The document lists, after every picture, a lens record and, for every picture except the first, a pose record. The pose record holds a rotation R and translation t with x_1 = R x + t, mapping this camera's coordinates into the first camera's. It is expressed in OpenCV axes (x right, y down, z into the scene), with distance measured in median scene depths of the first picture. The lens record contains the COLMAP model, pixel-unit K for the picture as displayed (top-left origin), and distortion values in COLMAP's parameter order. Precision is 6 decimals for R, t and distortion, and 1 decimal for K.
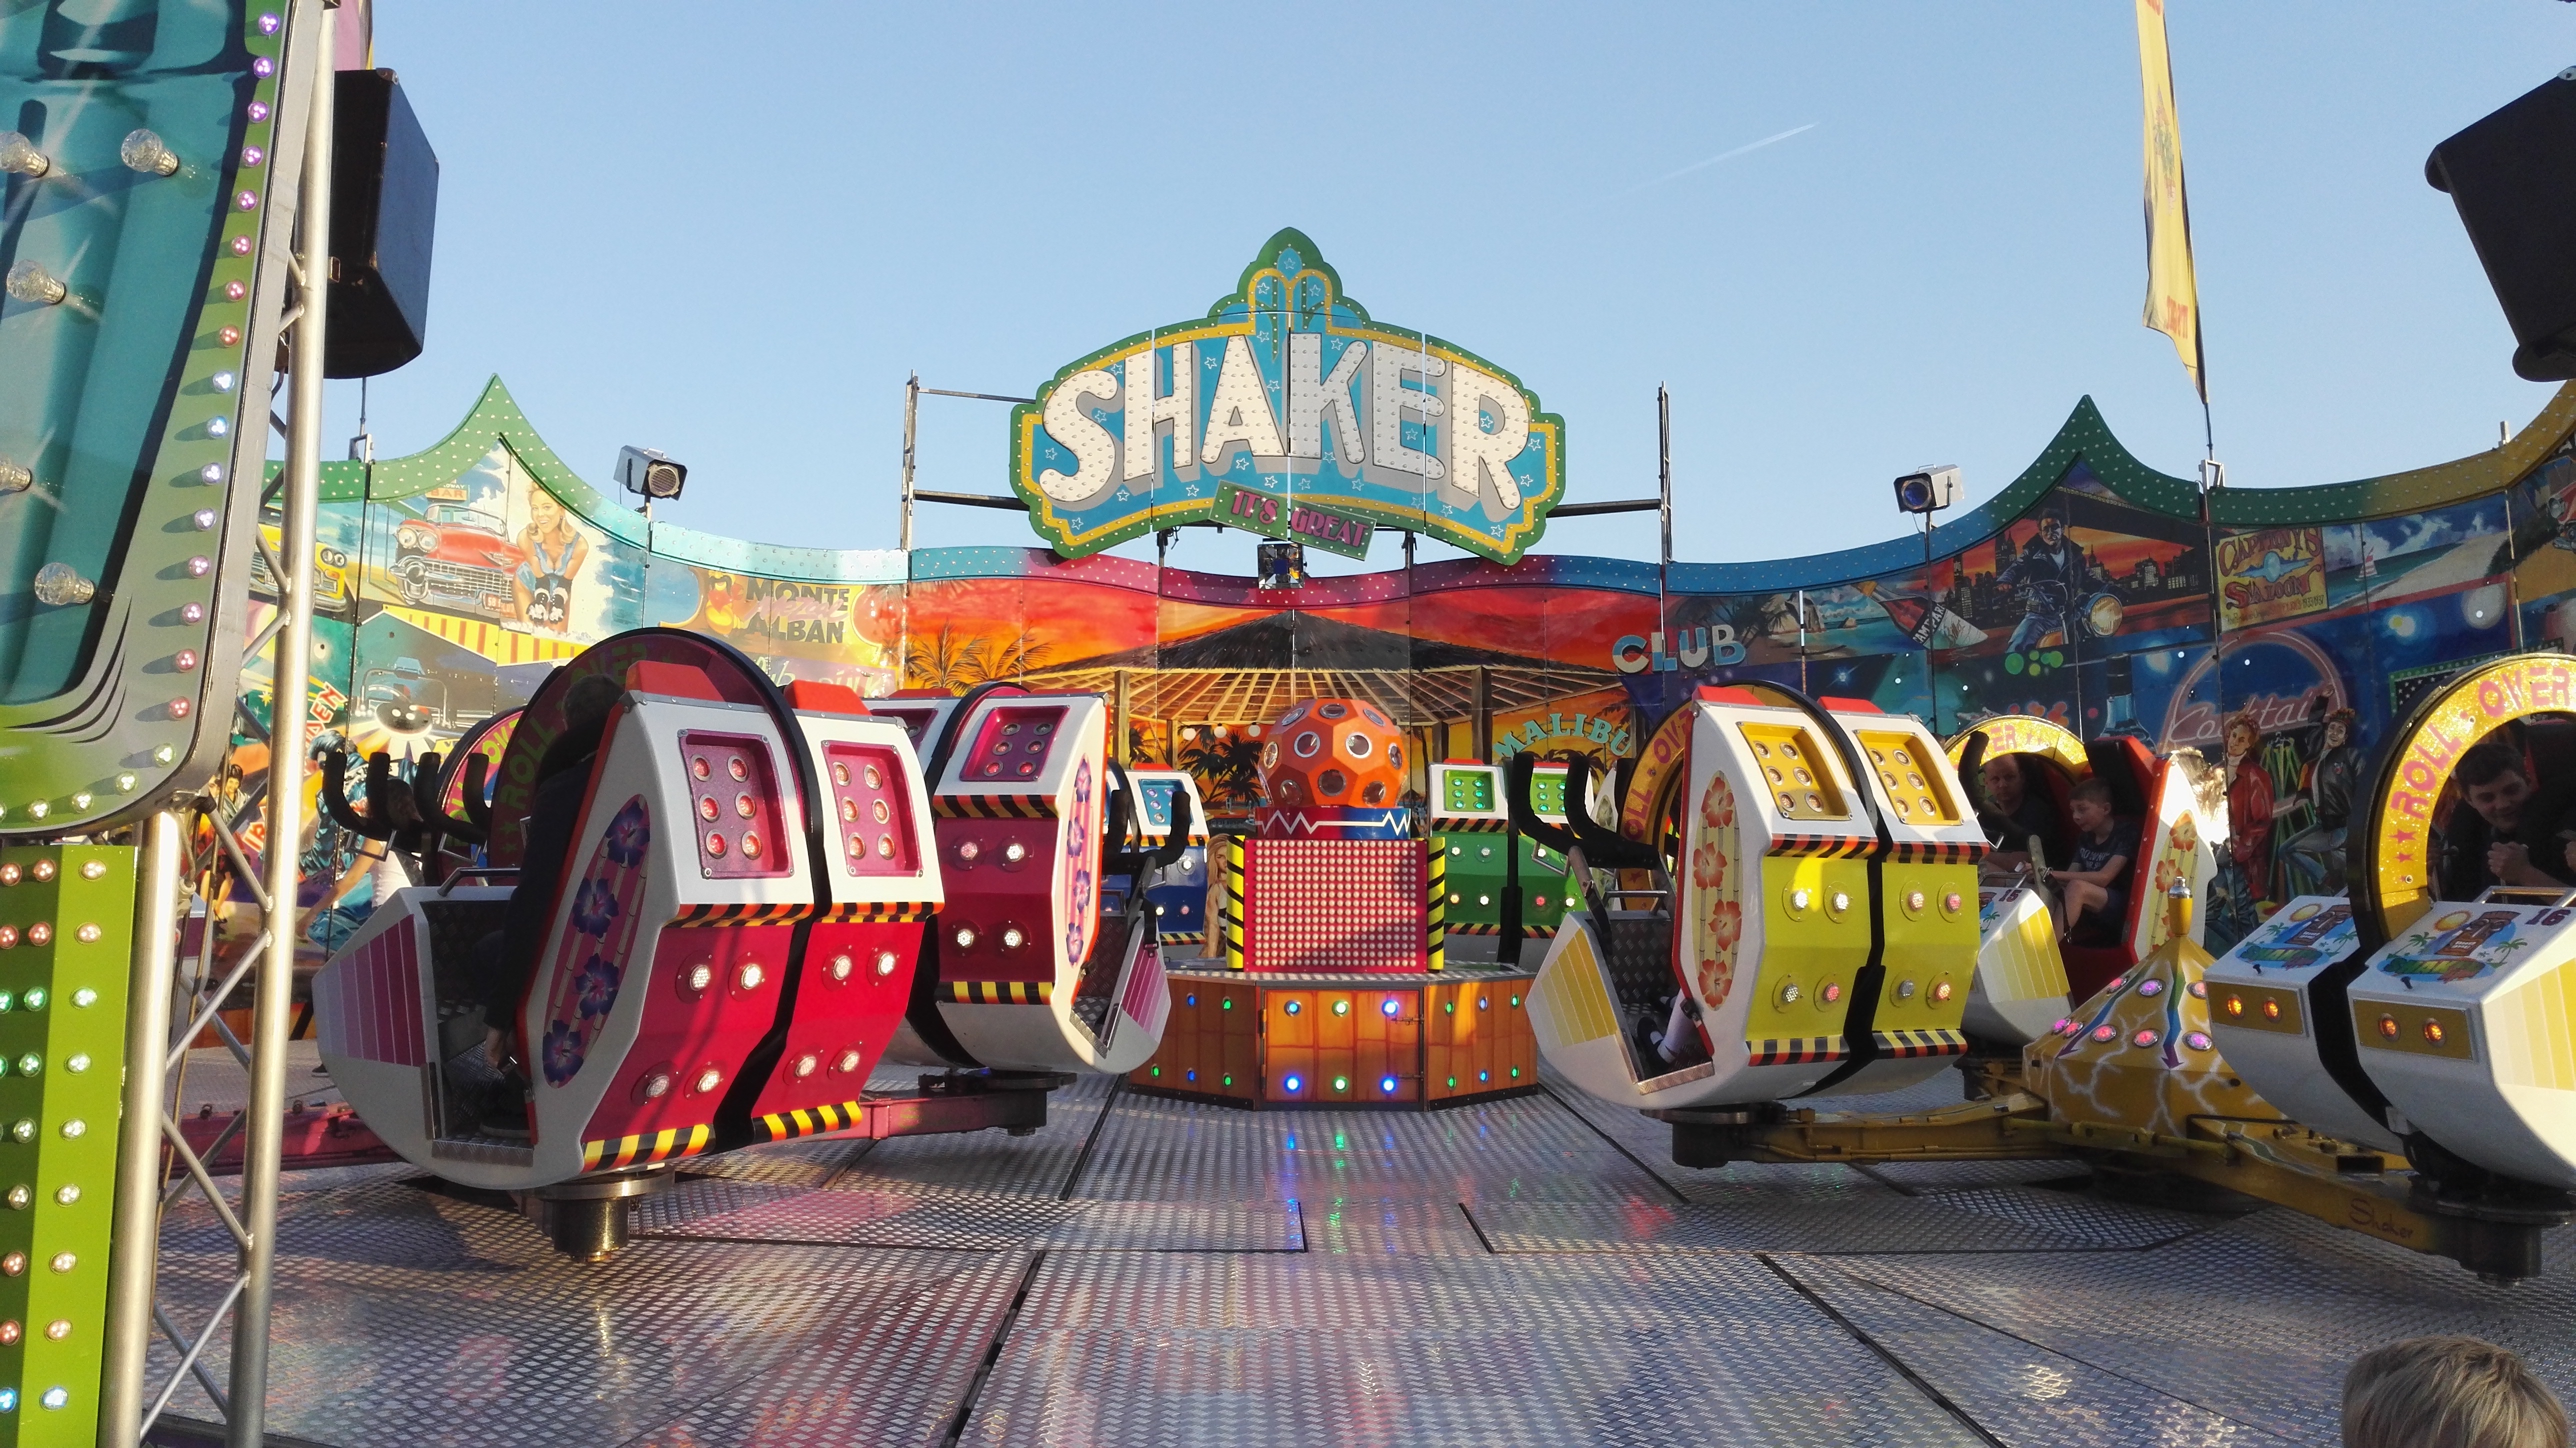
lens RADIAL K [[2161.6, 0, 1288.0], [0, 2161.6, 724.0], [0, 0, 1]] dist [0.029677, 0.087996]
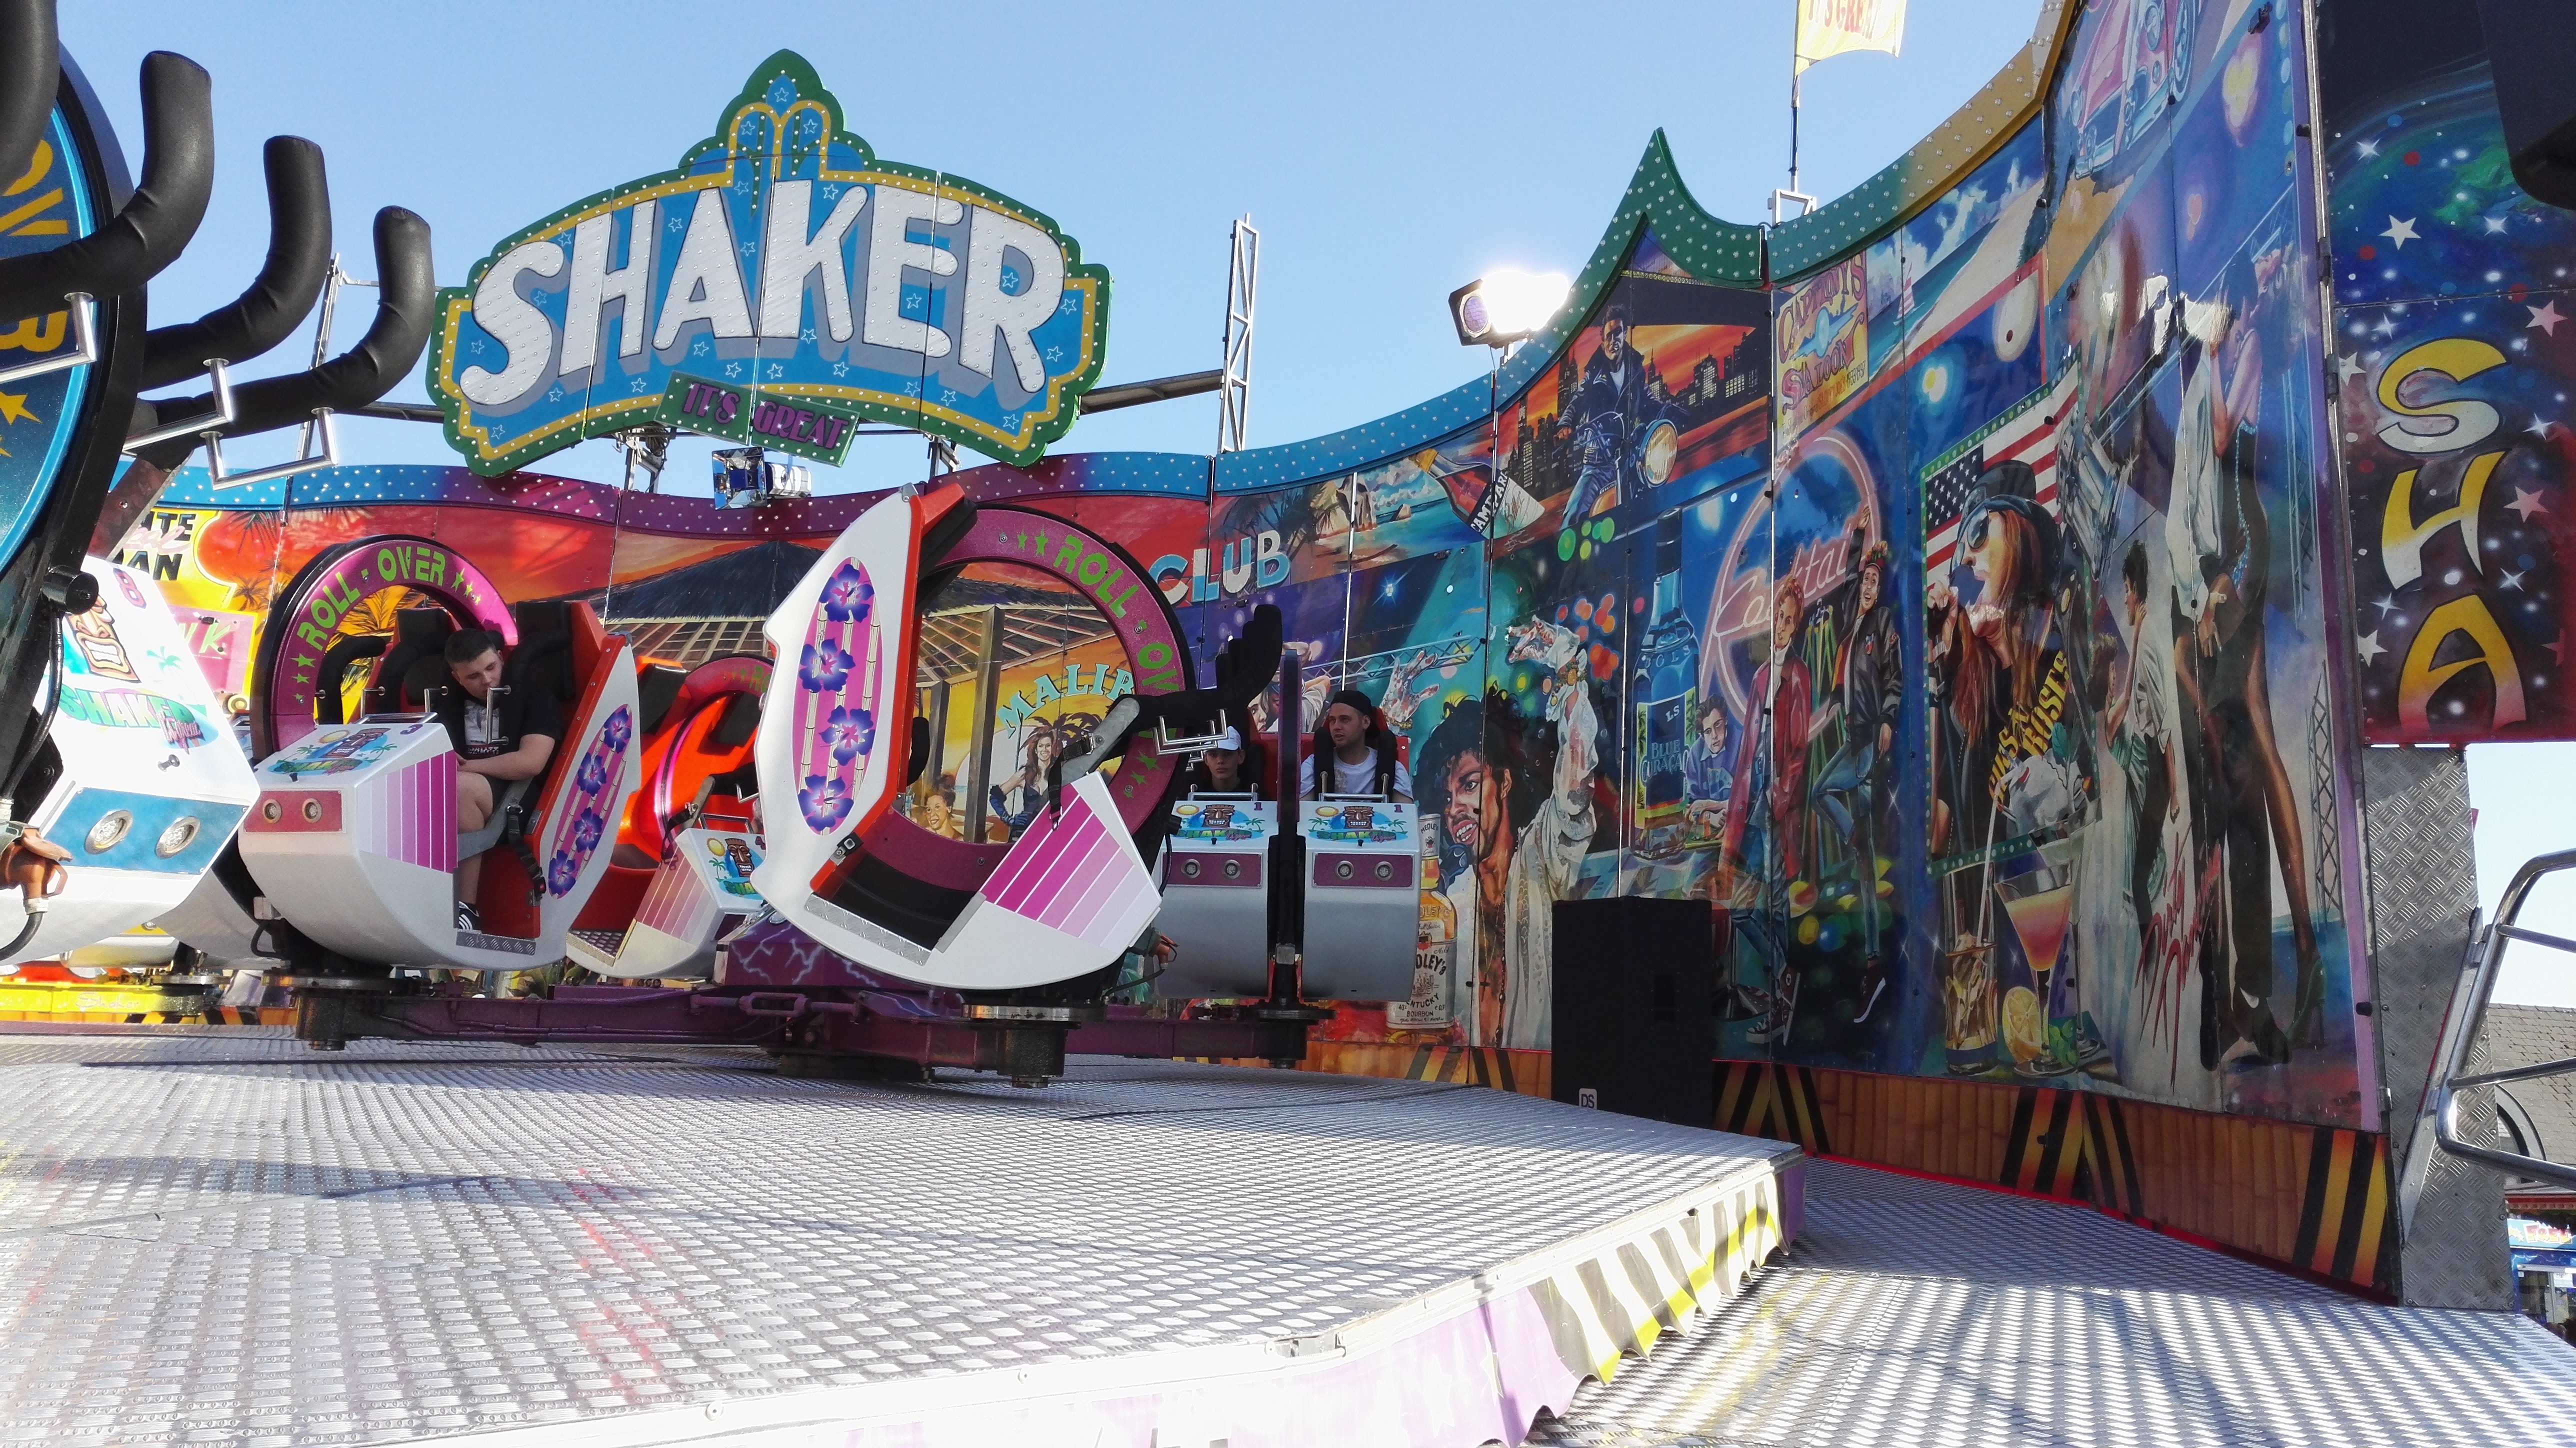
lens RADIAL K [[2149.2, 0, 1288.0], [0, 2149.2, 724.0], [0, 0, 1]] dist [0.023209, 0.049827]
pose [[0.970542, -0.007492, -0.240817, 0.365445], [-0.010268, 0.997322, -0.072410, 0.065940], [0.240715, 0.072750, 0.967866, 0.319850]]
